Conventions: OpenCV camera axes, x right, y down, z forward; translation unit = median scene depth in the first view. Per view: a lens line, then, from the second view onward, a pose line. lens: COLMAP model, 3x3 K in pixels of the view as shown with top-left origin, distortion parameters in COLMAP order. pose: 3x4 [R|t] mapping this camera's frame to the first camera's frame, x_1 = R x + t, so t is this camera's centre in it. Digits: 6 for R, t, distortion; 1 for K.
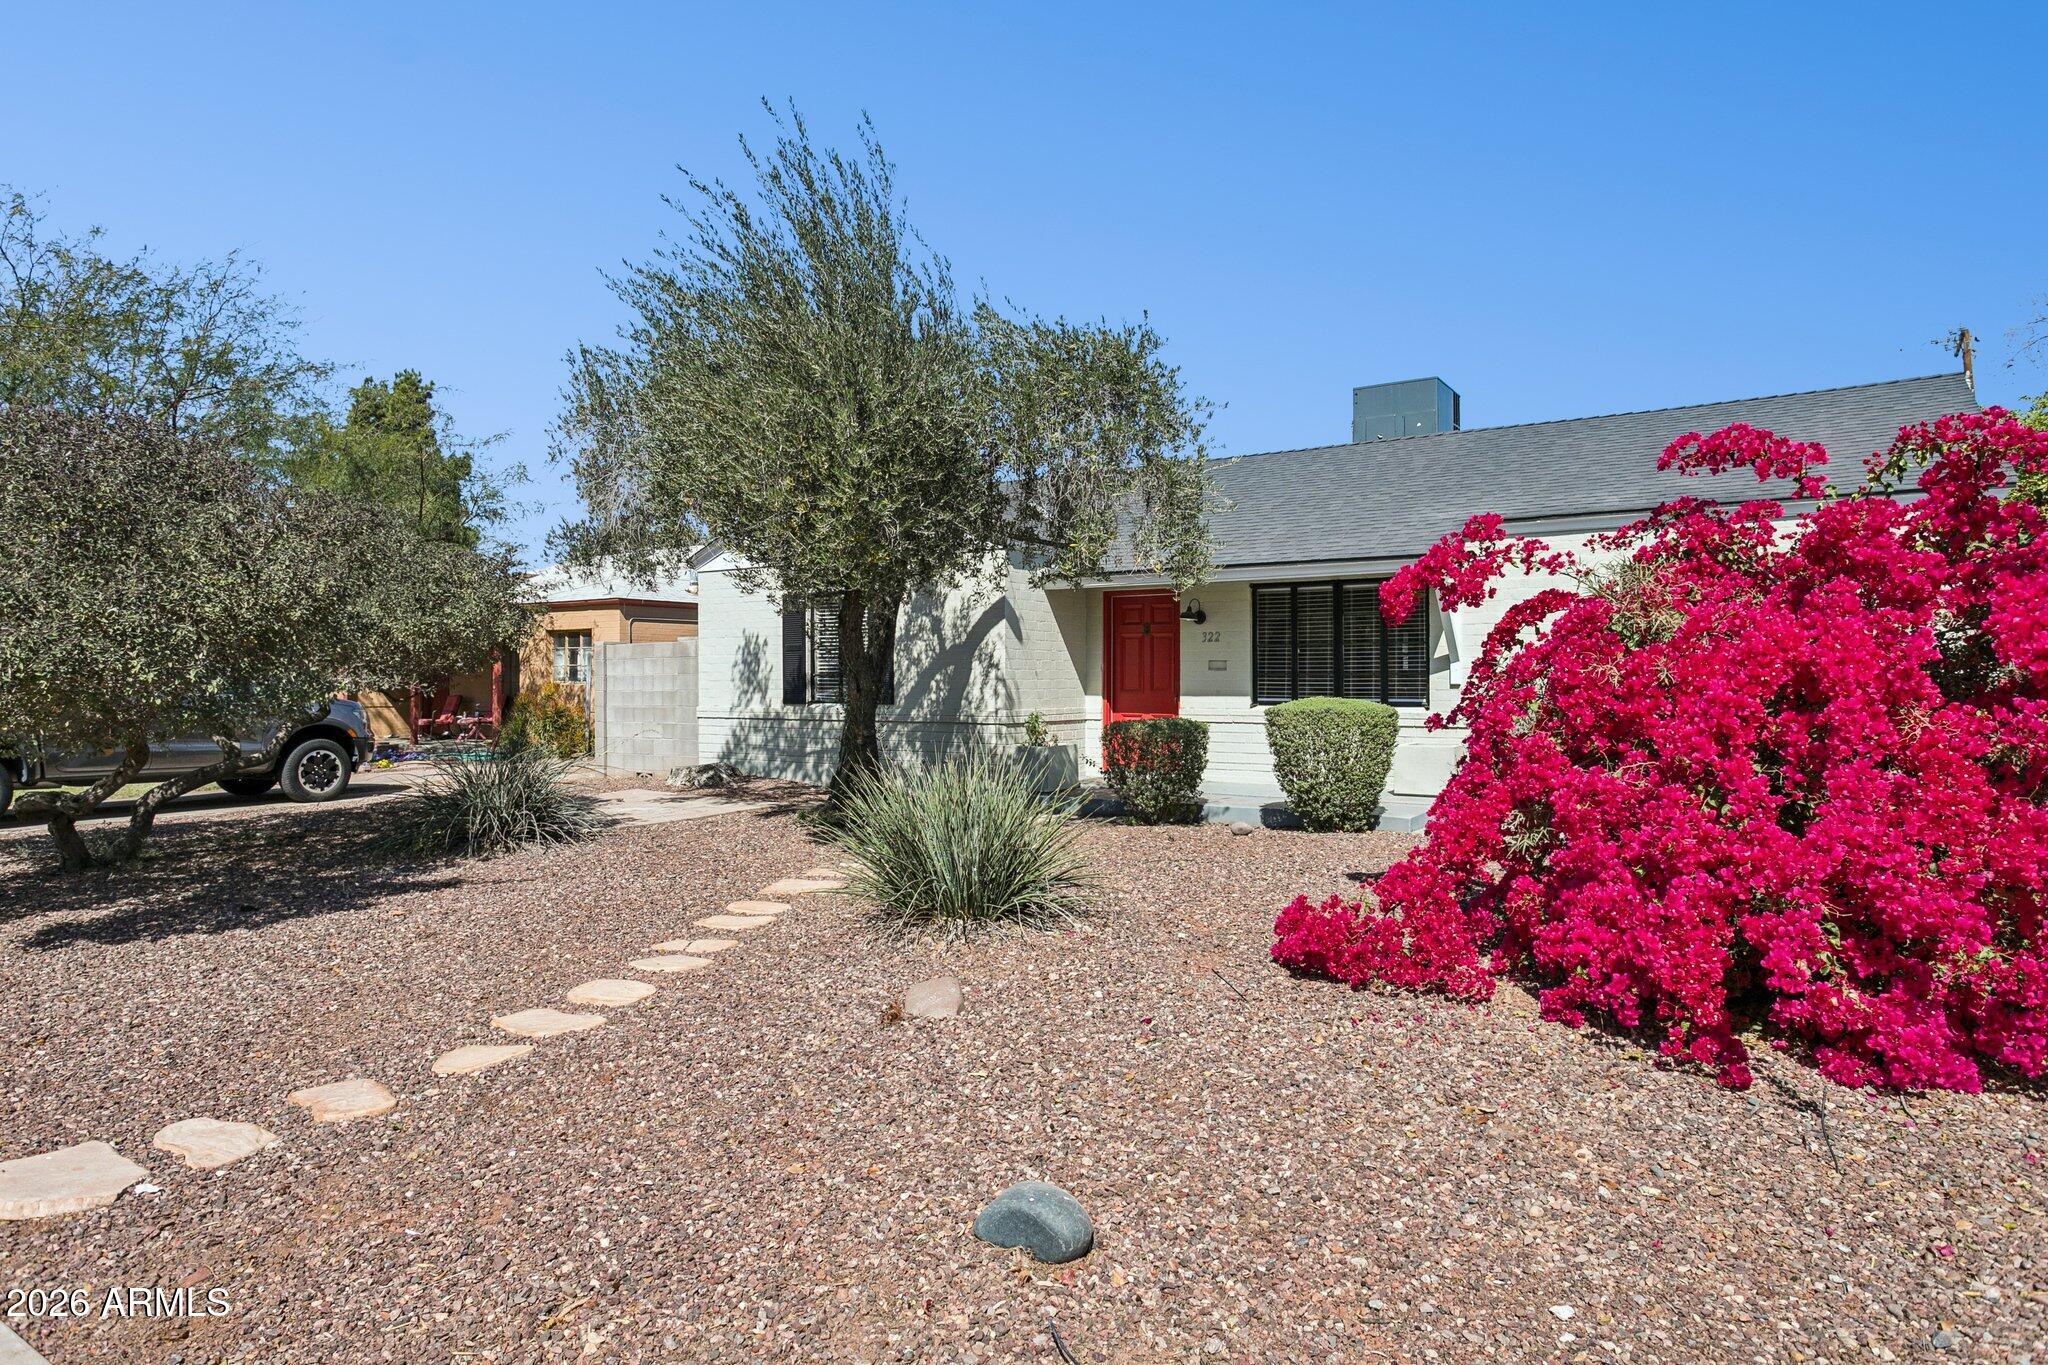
lens RADIAL K [[1234.9, 0, 1022.1], [0, 1234.9, 686.1], [0, 0, 1]] dist [0.000450, 0.001878]
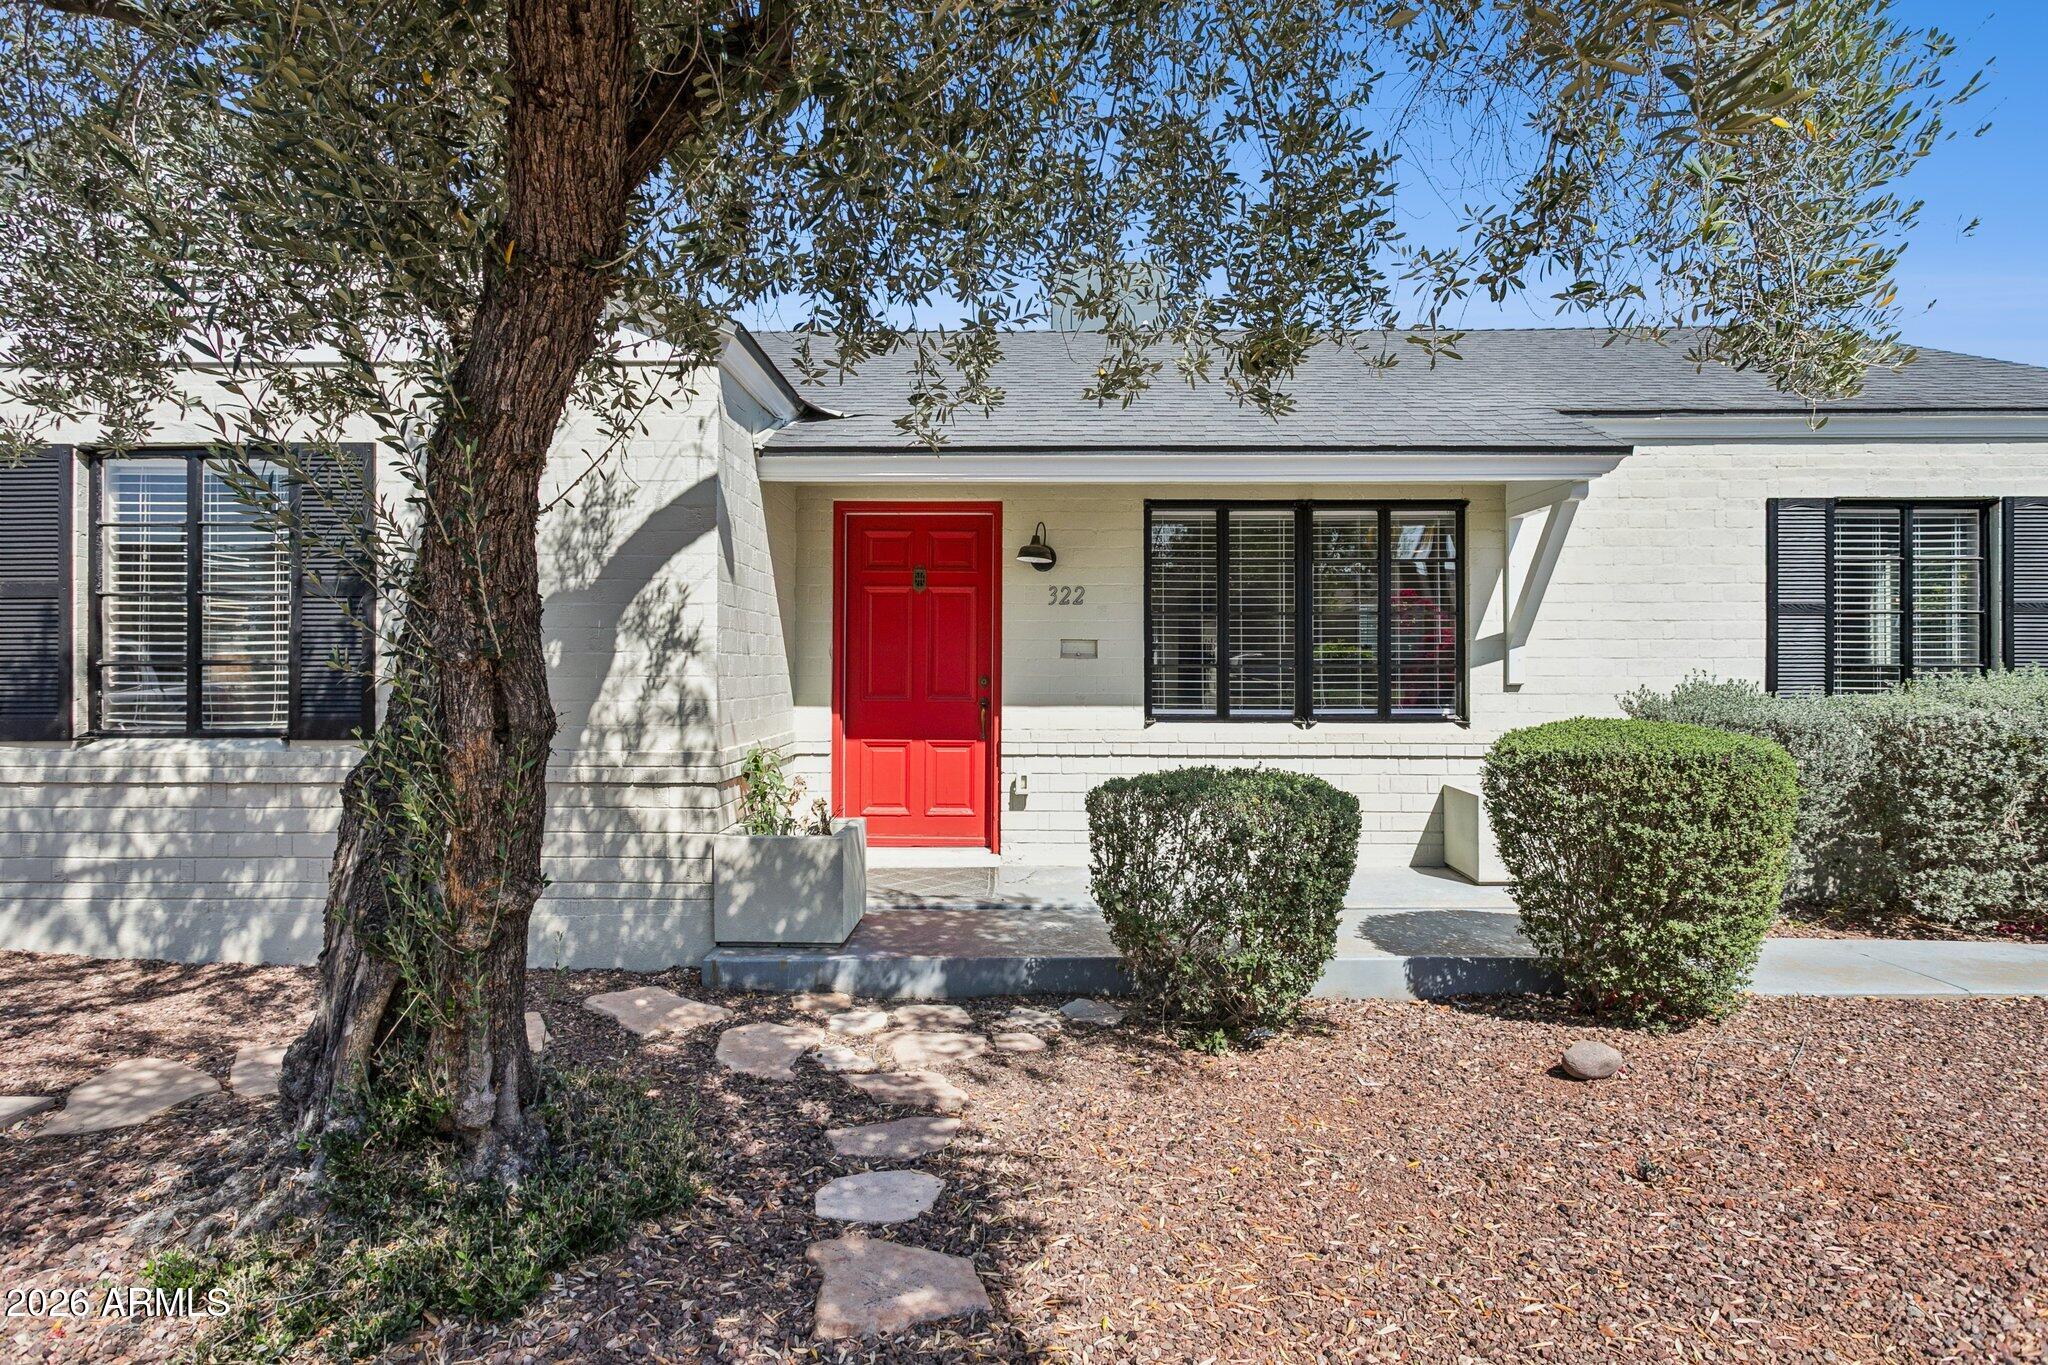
lens RADIAL K [[1099.7, 0, 1017.0], [0, 1099.7, 661.9], [0, 0, 1]] dist [0.001085, 0.001215]
pose [[0.838637, 0.005374, 0.544664, -0.124510], [-0.000082, 0.999953, -0.009740, -0.006462], [-0.544691, 0.008123, 0.838598, 0.609038]]
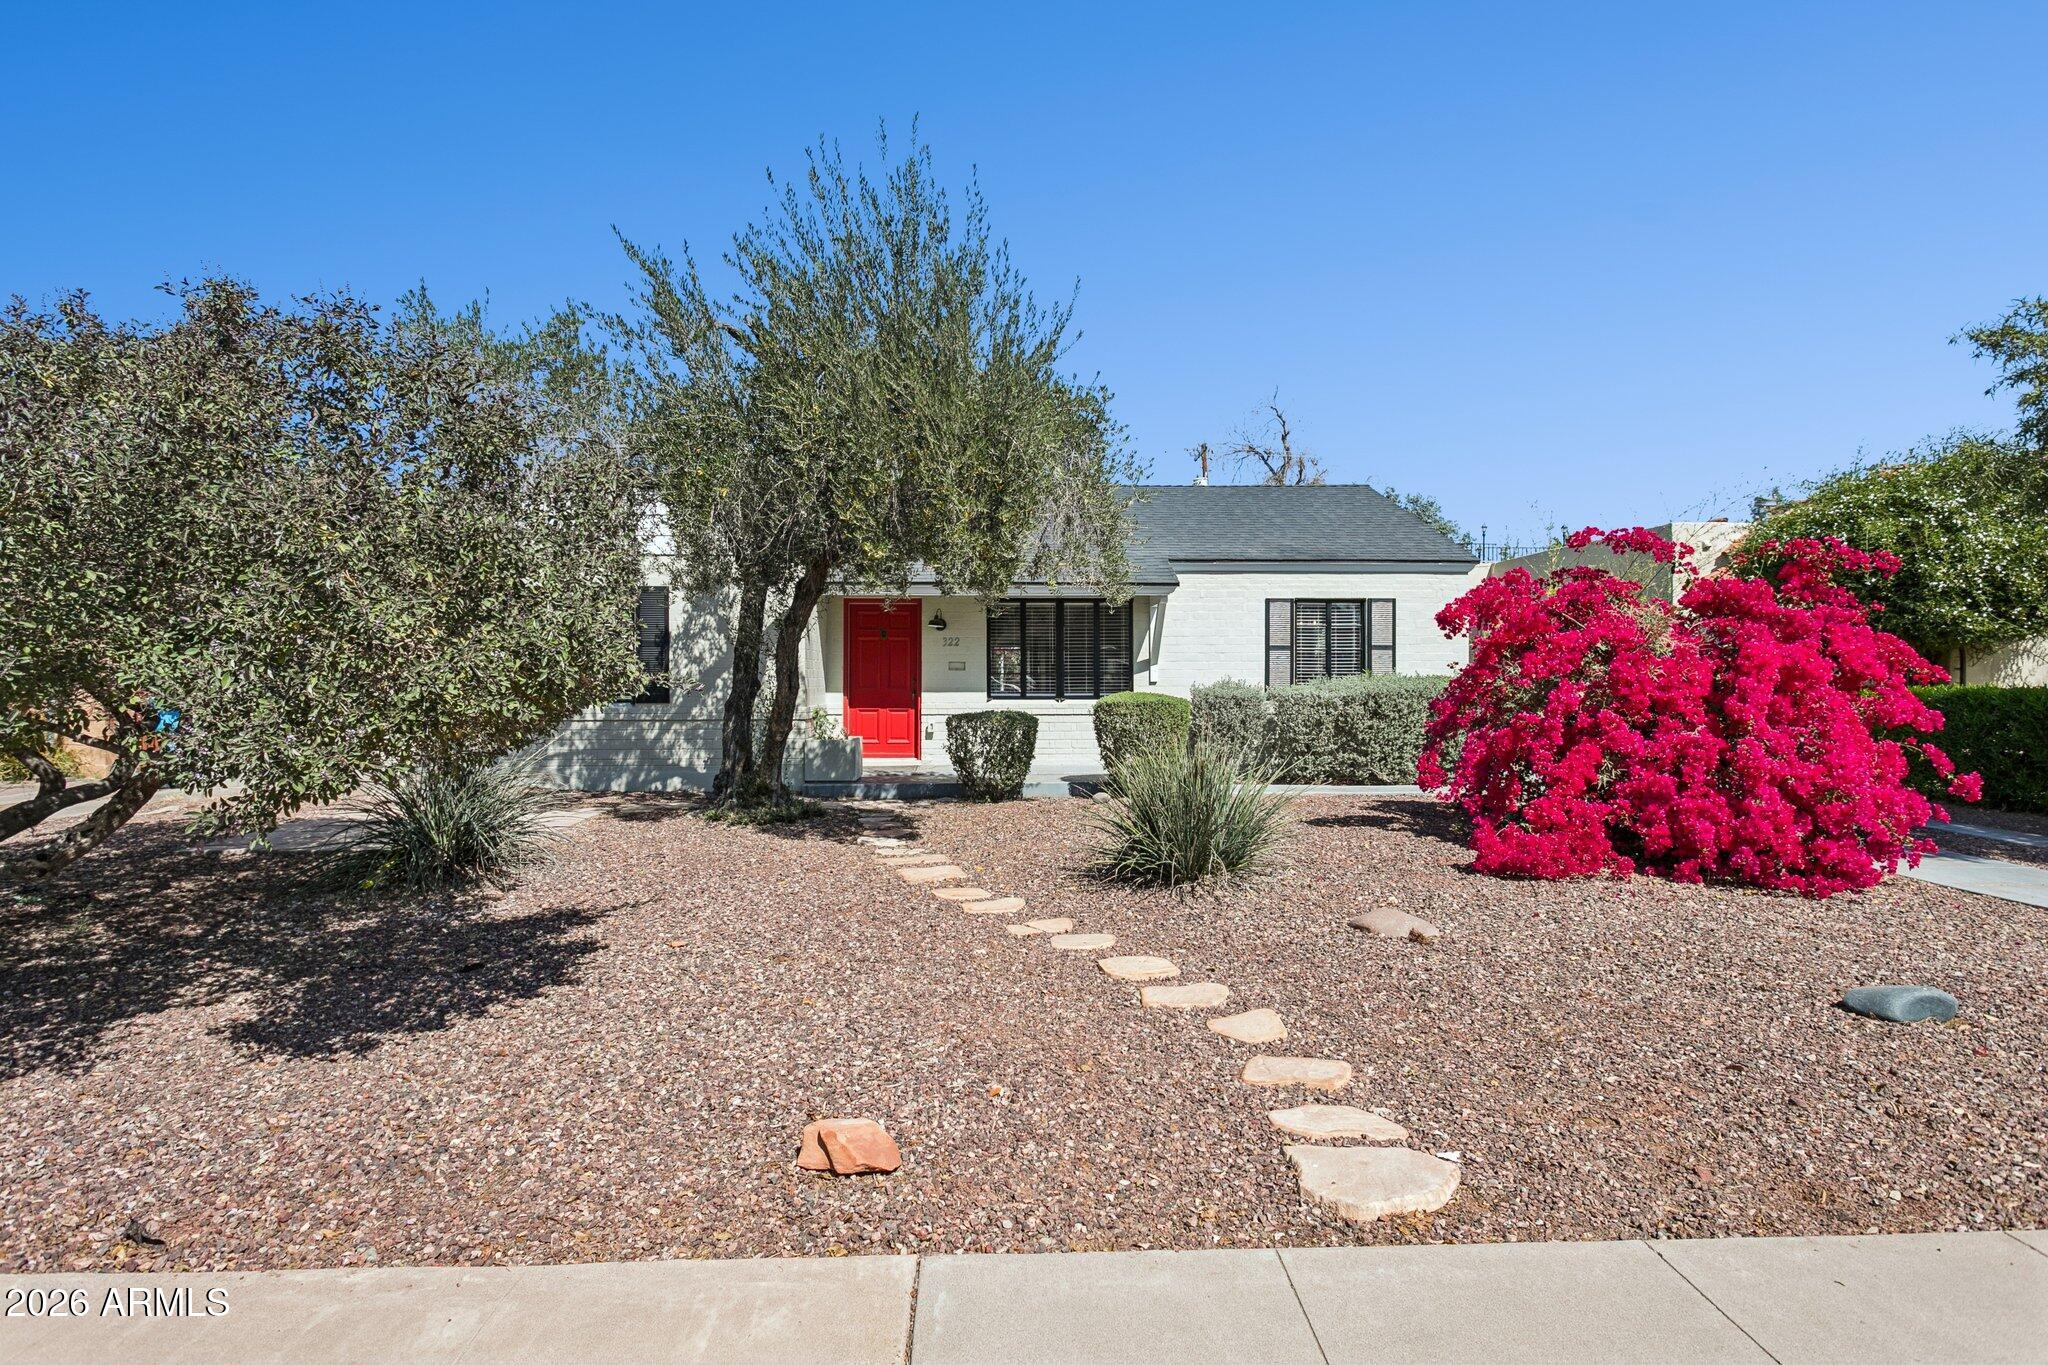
lens RADIAL K [[1099.7, 0, 1015.1], [0, 1099.7, 680.8], [0, 0, 1]] dist [0.001085, 0.001215]
pose [[0.812912, -0.000844, 0.582387, -0.404448], [0.002624, 0.999994, -0.002214, -0.000354], [-0.582381, 0.003328, 0.812909, 0.115189]]
